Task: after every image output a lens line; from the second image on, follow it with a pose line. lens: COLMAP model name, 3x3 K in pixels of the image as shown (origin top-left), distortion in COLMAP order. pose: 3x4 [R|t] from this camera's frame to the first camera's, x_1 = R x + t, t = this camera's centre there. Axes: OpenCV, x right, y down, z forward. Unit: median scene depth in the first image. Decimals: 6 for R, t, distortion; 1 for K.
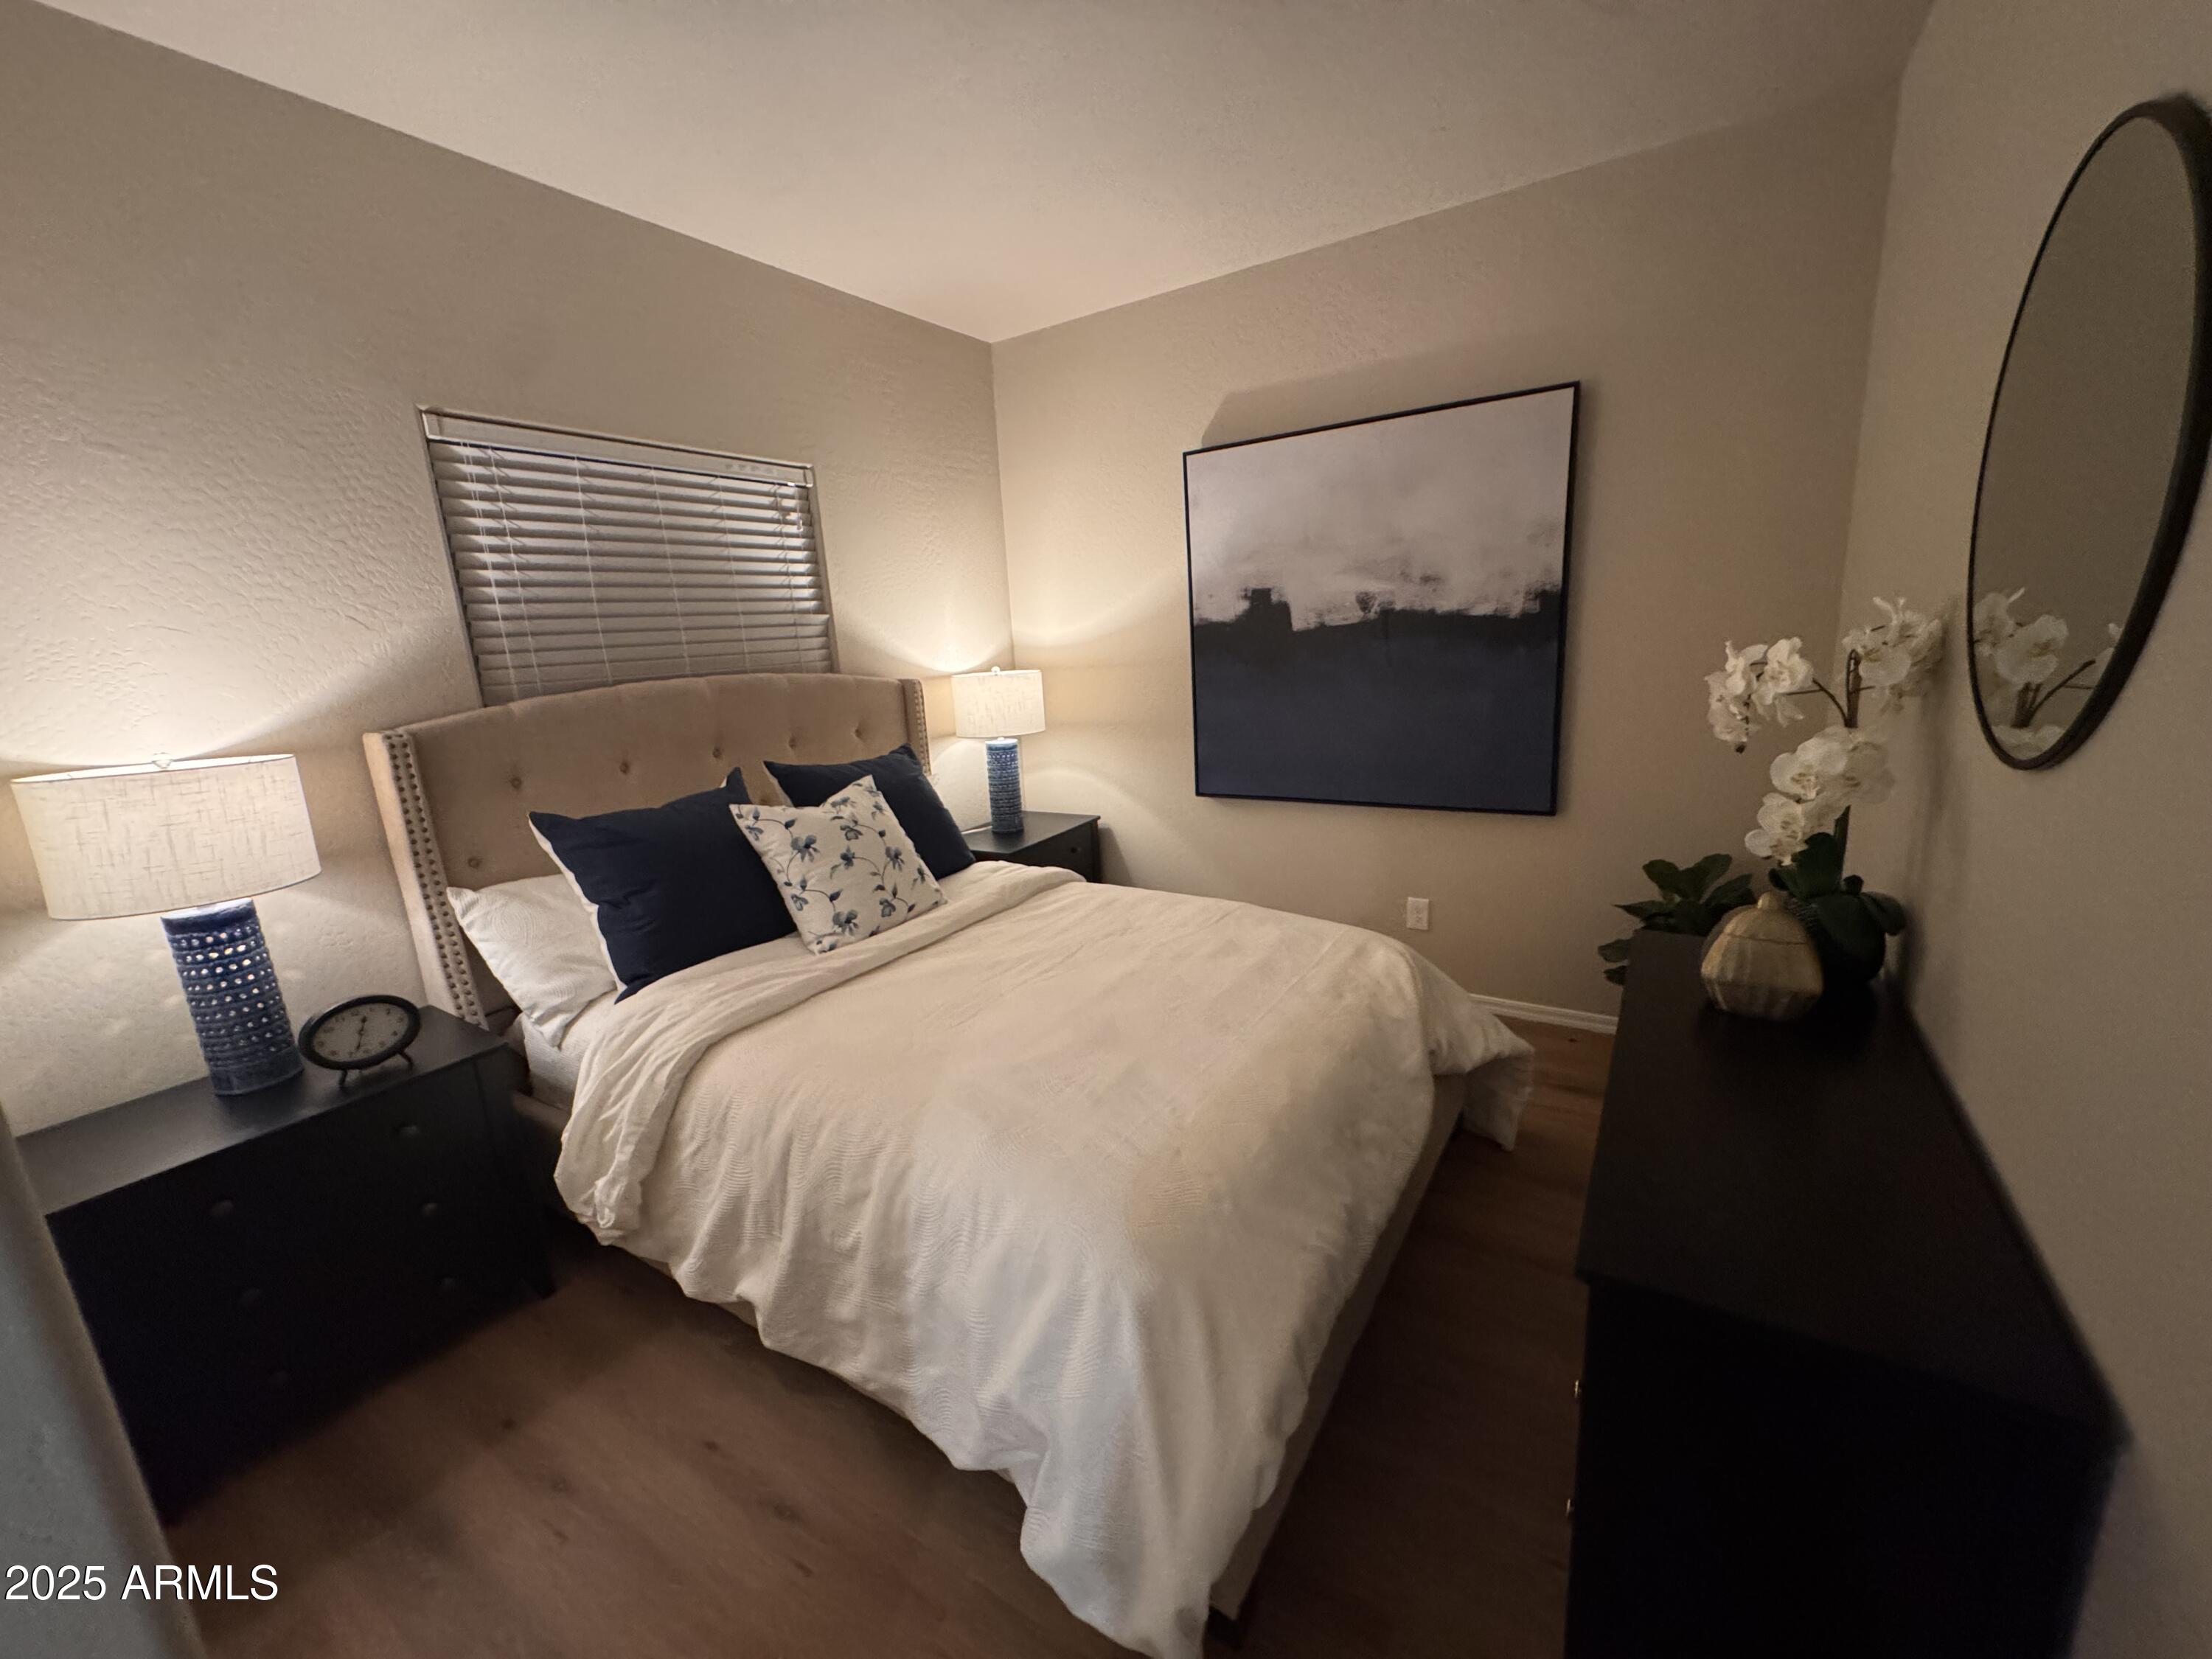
lens RADIAL K [[879.7, 0, 1106.0], [0, 879.7, 829.5], [0, 0, 1]] dist [-0.001522, -0.000310]
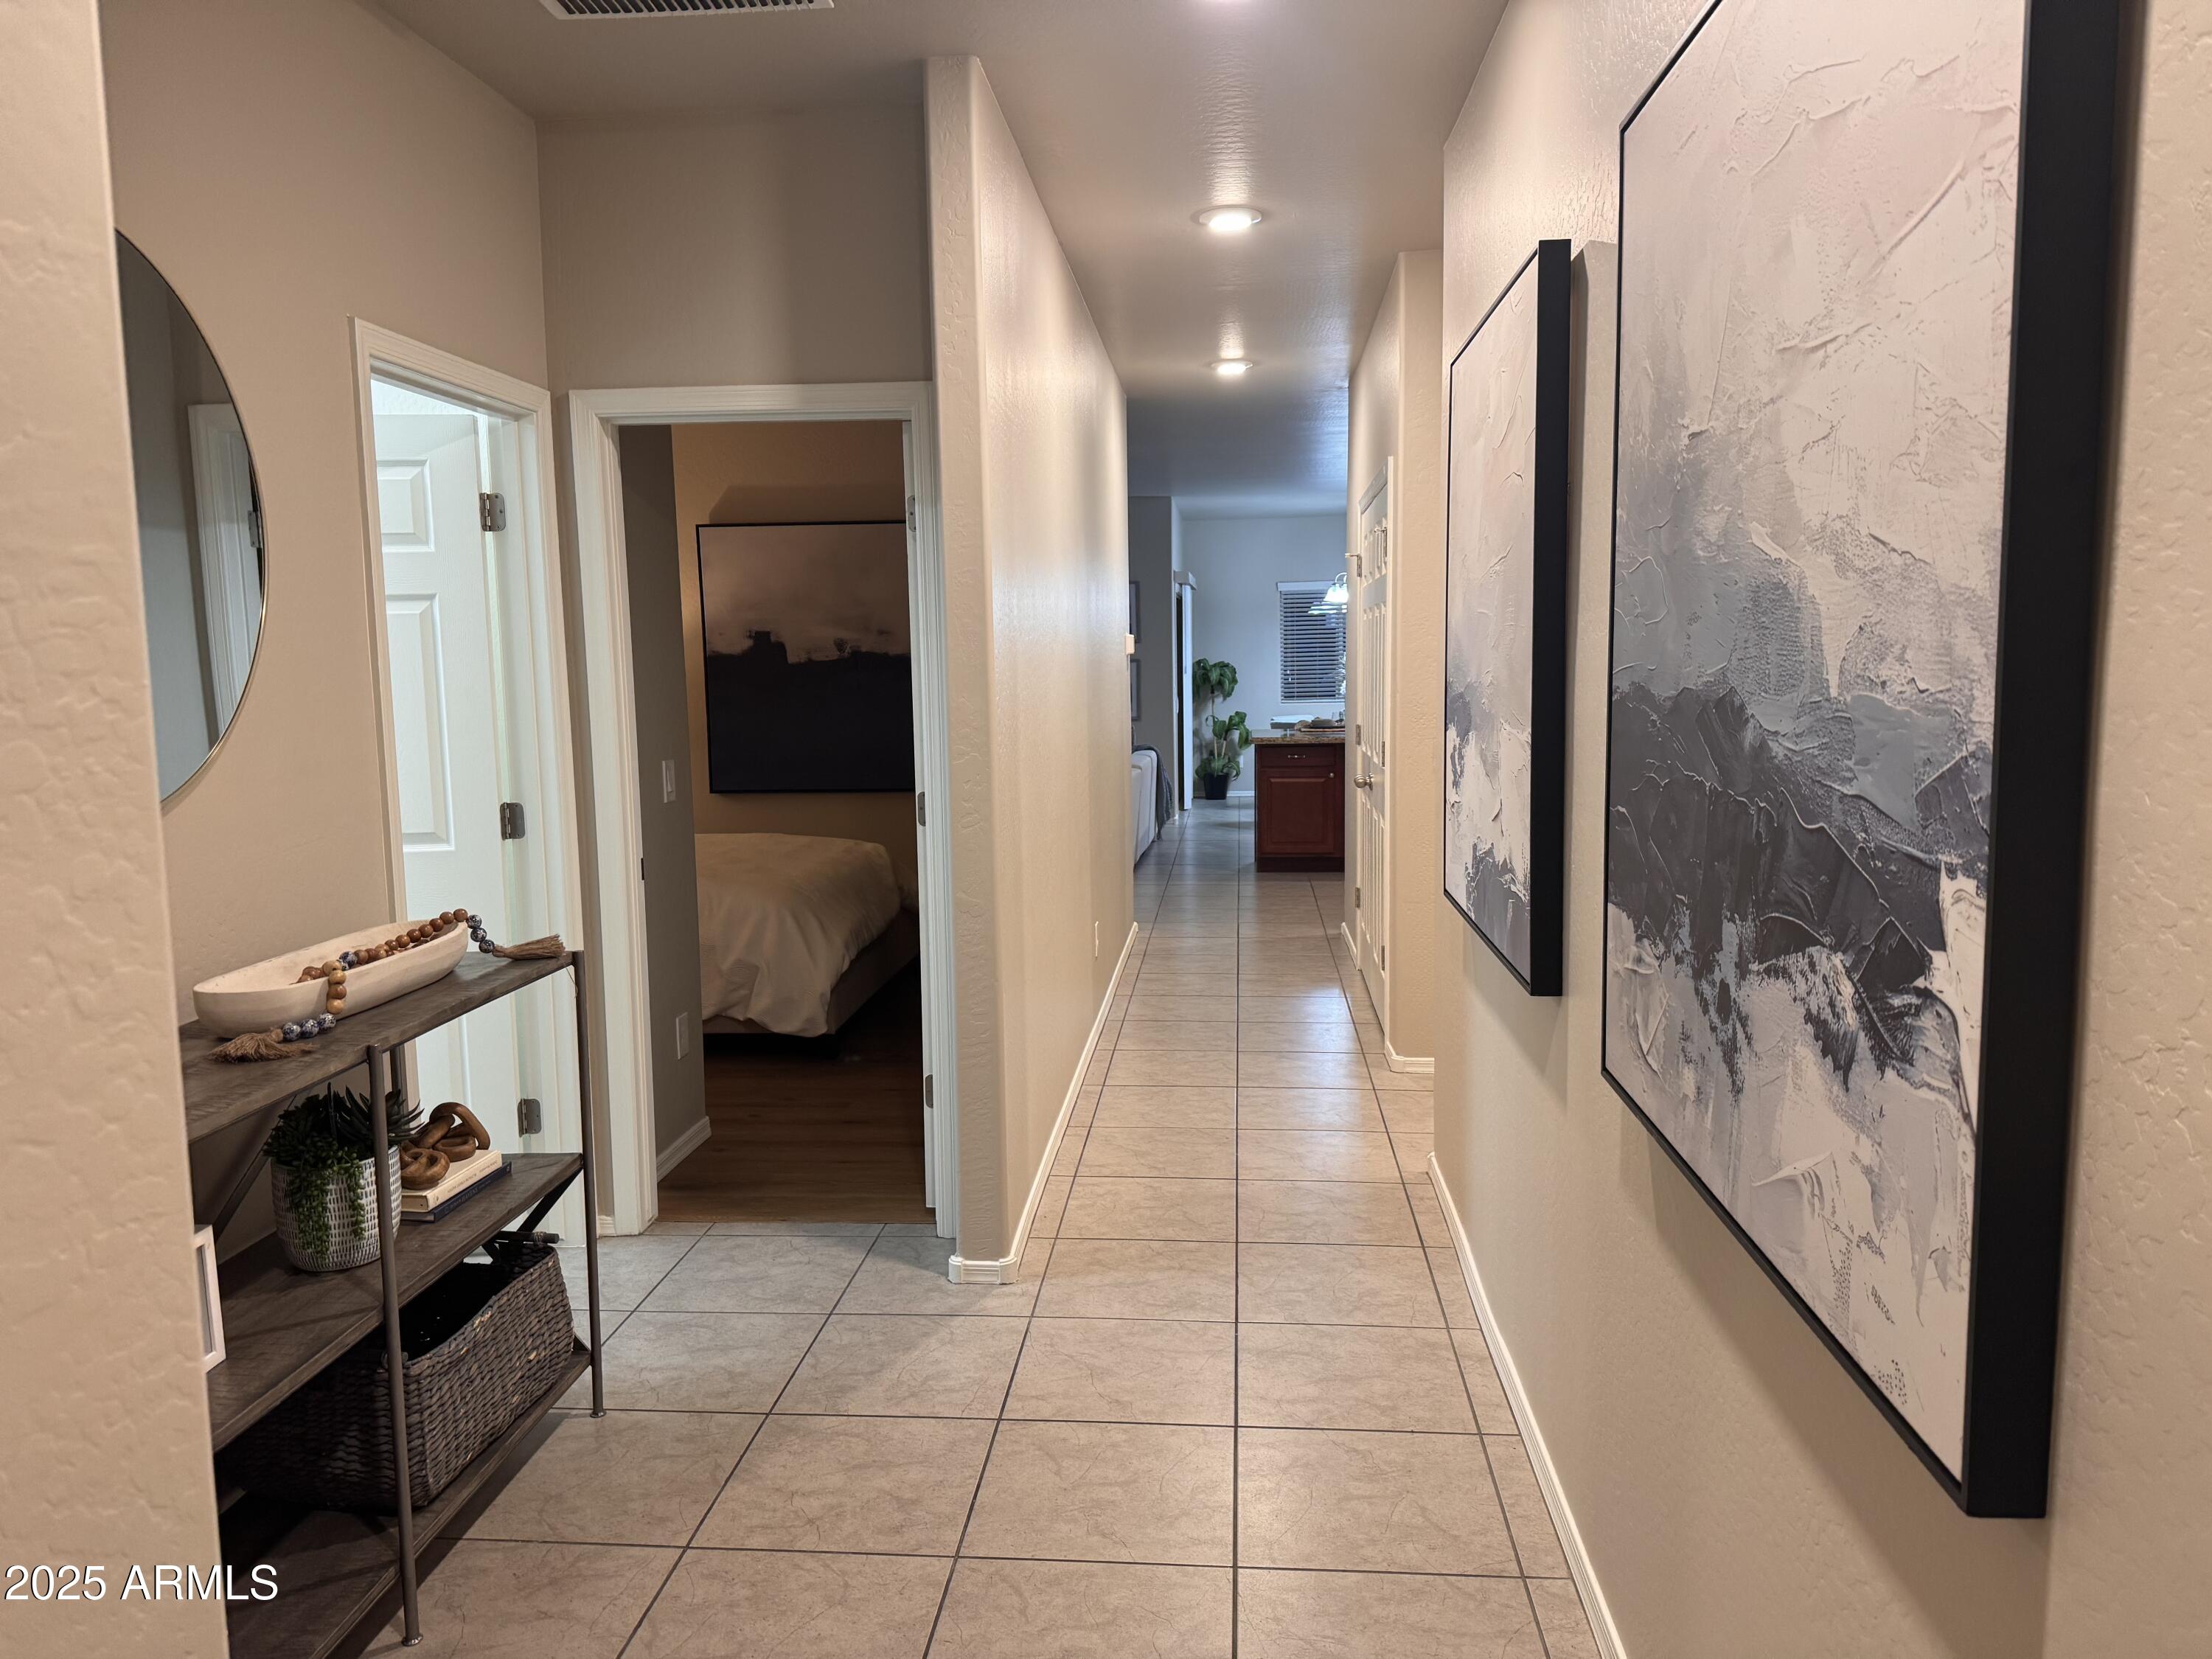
lens RADIAL K [[1530.9, 0, 1106.0], [0, 1530.9, 829.5], [0, 0, 1]] dist [0.005831, -0.086776]
pose [[0.882192, -0.010126, 0.470780, -0.470831], [0.069636, 0.991582, -0.109163, 0.320189], [-0.465712, 0.129086, 0.875471, -1.262038]]
